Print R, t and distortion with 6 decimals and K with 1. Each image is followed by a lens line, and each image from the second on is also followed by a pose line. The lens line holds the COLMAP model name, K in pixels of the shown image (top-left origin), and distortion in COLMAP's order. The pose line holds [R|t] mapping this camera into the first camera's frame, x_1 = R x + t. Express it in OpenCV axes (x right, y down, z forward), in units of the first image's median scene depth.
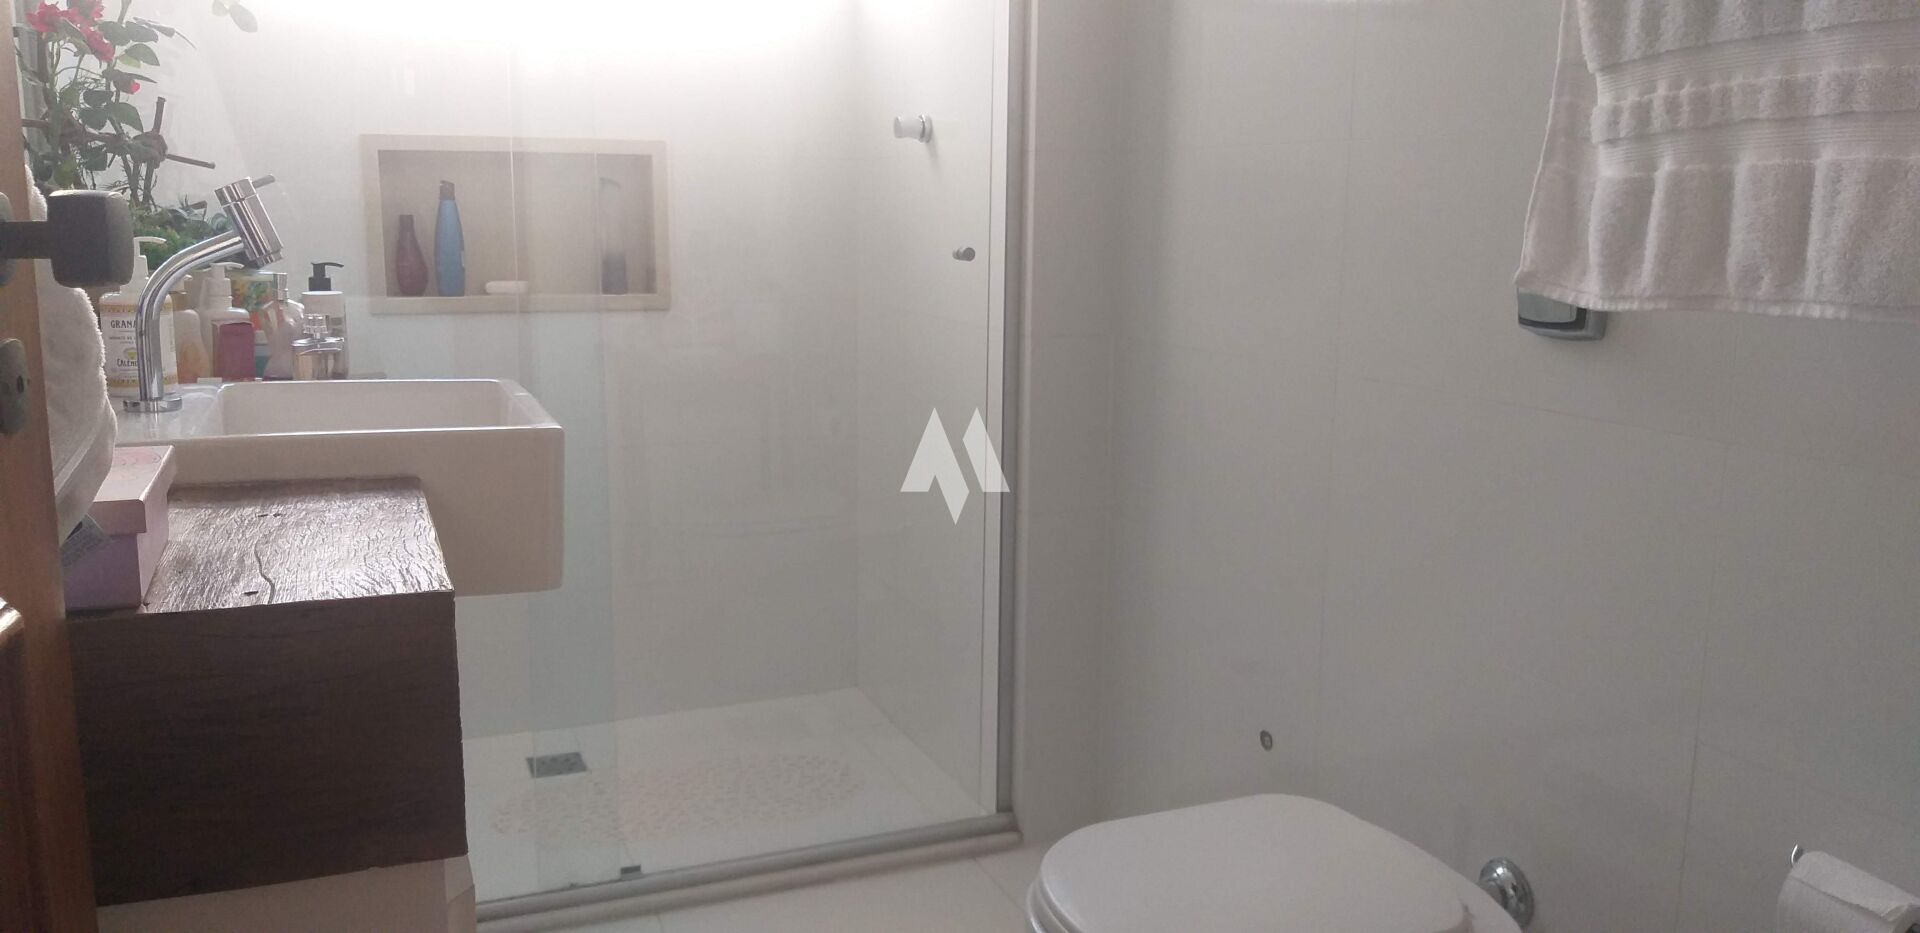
lens RADIAL K [[1482.0, 0, 959.8], [0, 1482.0, 474.2], [0, 0, 1]] dist [0.086557, -0.177202]
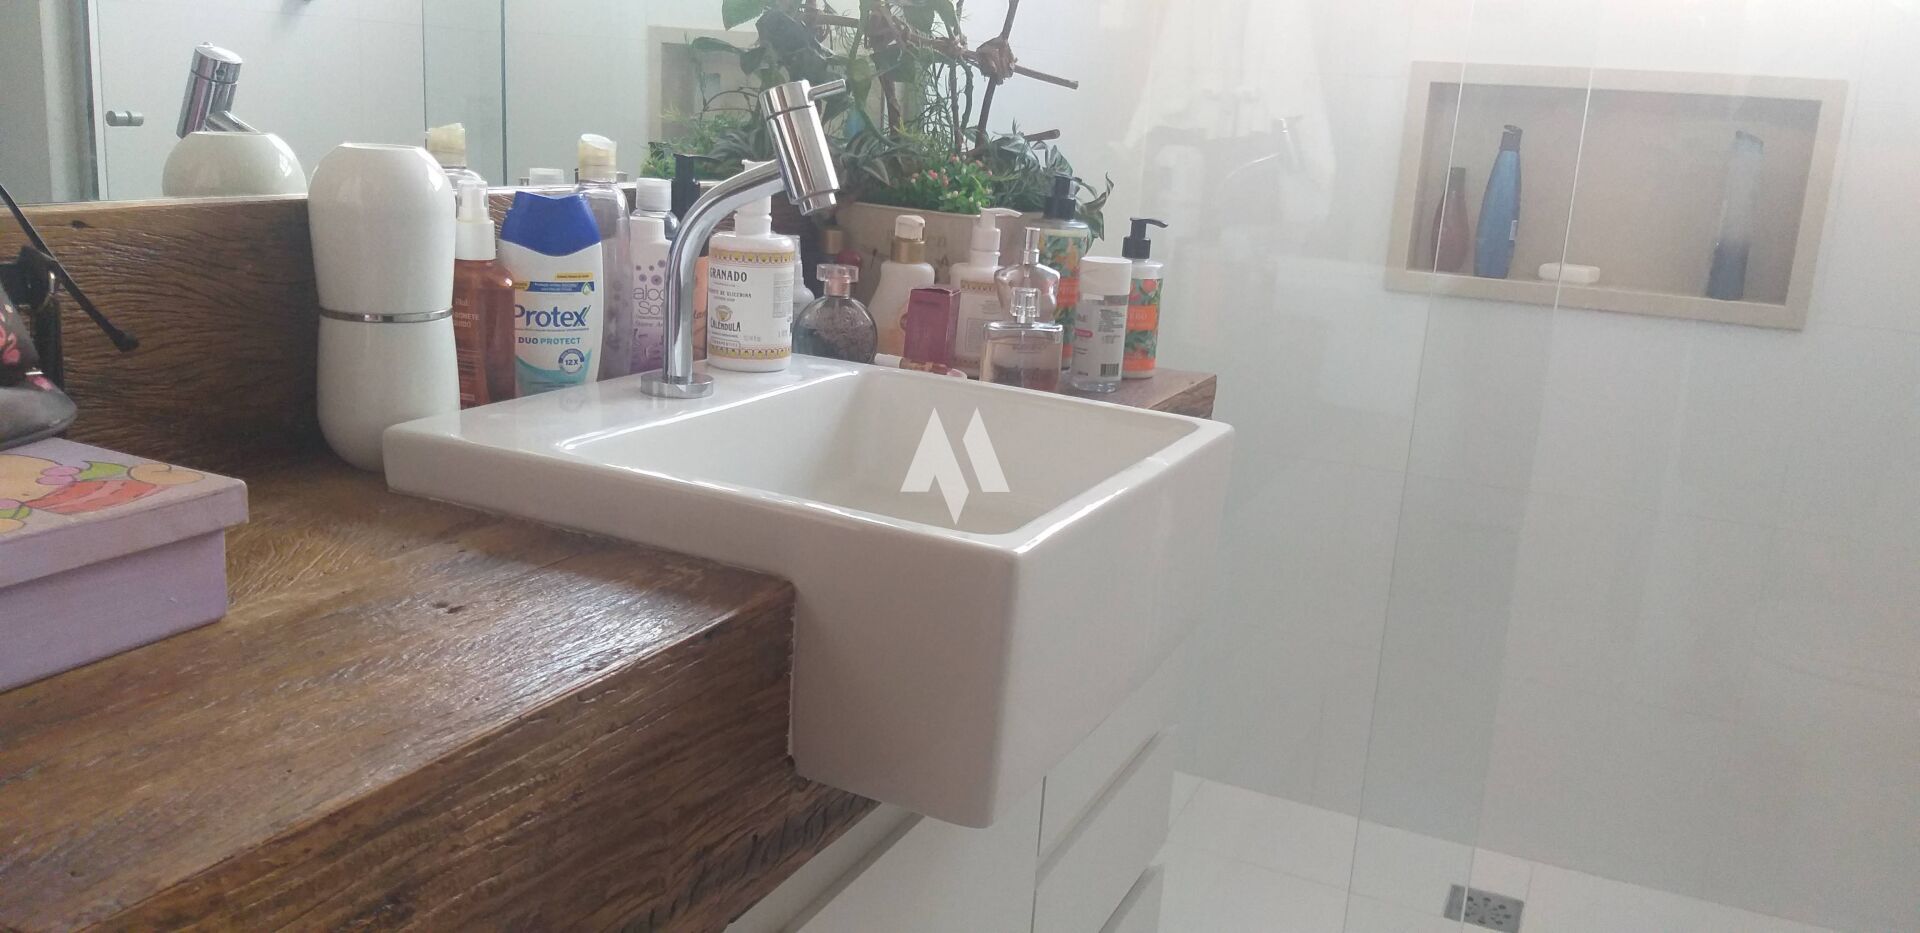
lens RADIAL K [[1482.0, 0, 959.8], [0, 1482.0, 474.2], [0, 0, 1]] dist [0.086557, -0.177202]
pose [[0.675328, 0.206759, -0.707942, 0.042673], [-0.187078, 0.976528, 0.106742, -0.052969], [0.713396, 0.060355, 0.698157, 0.284257]]
